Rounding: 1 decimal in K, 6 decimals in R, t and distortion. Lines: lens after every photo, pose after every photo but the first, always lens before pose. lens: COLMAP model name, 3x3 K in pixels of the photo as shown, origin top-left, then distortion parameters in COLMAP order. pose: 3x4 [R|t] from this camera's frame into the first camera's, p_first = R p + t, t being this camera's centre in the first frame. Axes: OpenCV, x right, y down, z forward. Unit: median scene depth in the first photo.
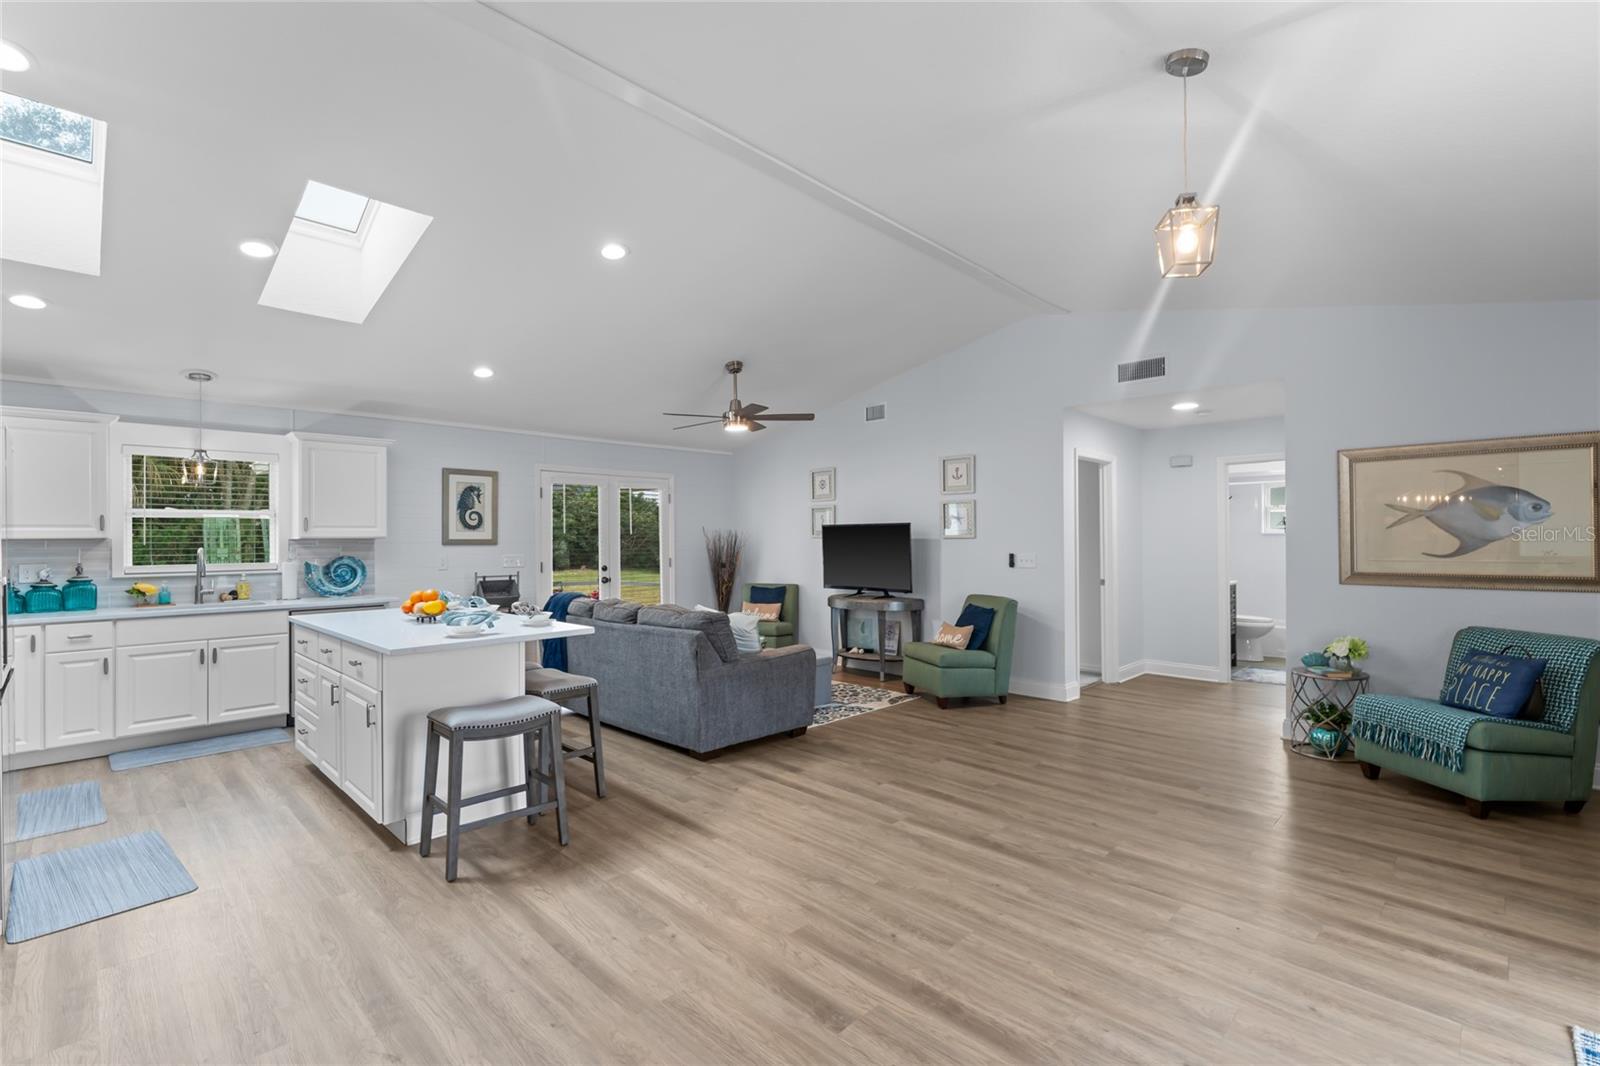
lens RADIAL K [[714.9, 0, 800.0], [0, 714.9, 533.0], [0, 0, 1]] dist [0.010239, 0.000072]
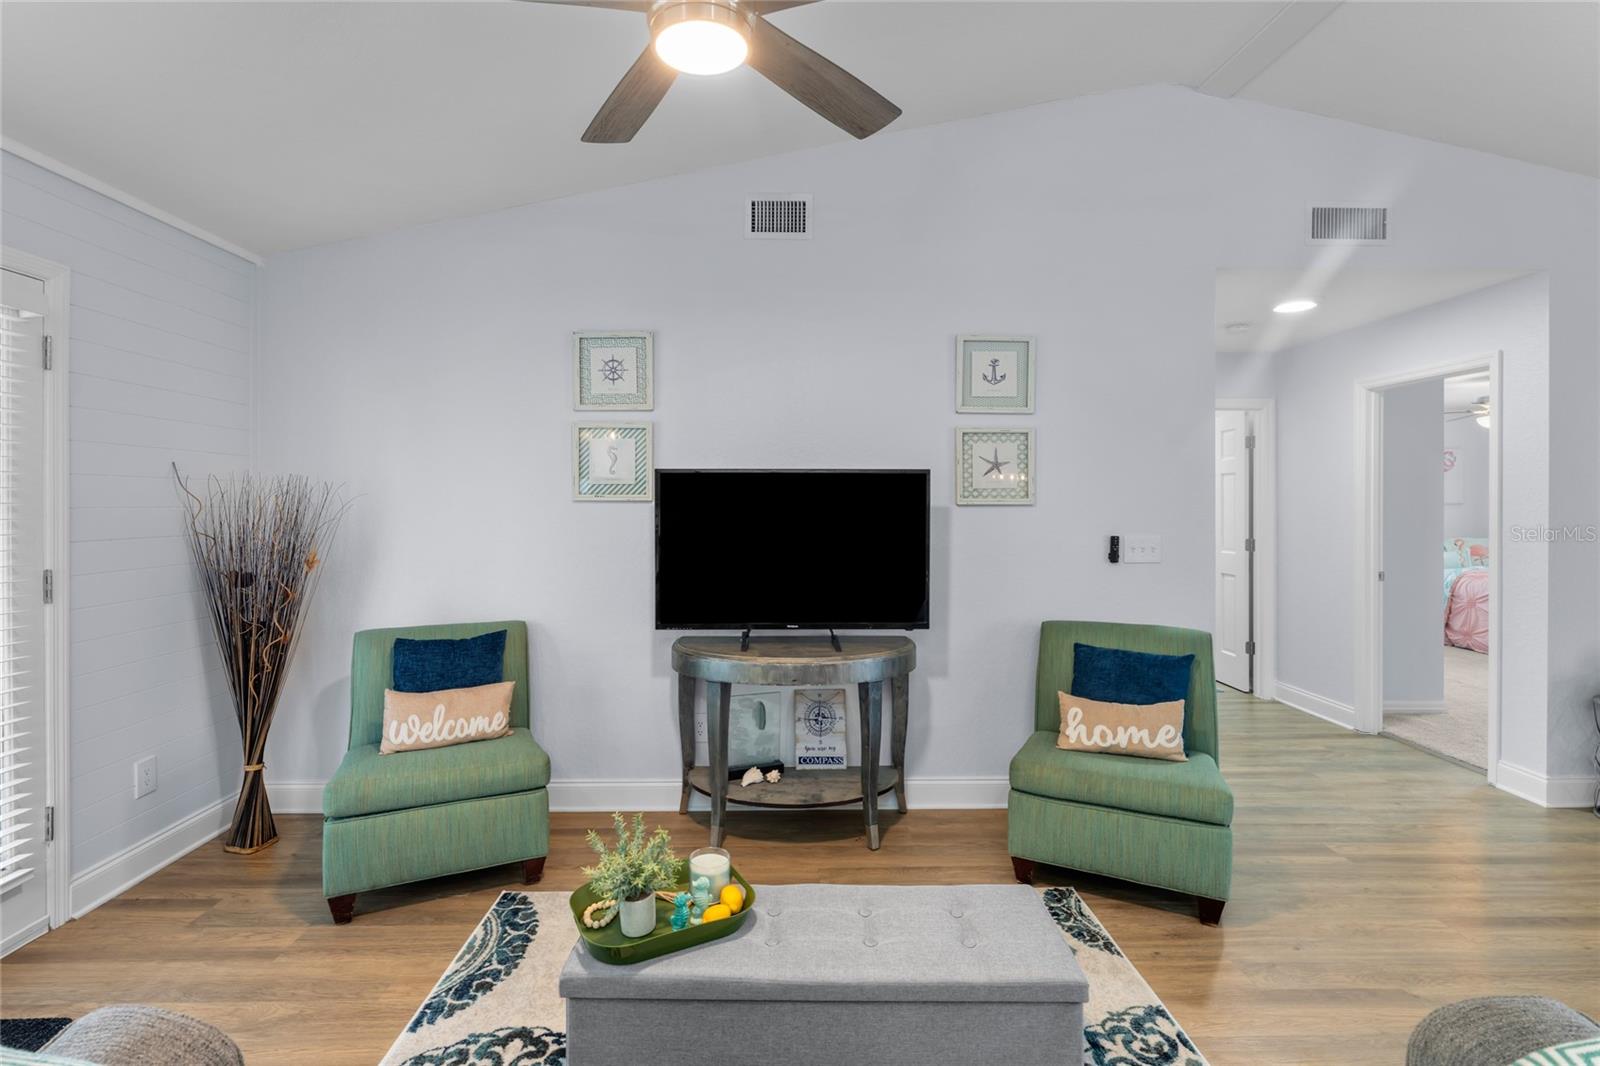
lens RADIAL K [[733.2, 0, 795.4], [0, 733.2, 503.3], [0, 0, 1]] dist [-0.000556, -0.000535]
pose [[0.696796, 0.007501, 0.717230, -0.232039], [-0.011968, 0.999928, 0.001169, 0.007076], [-0.717169, -0.009398, 0.696836, 0.762501]]
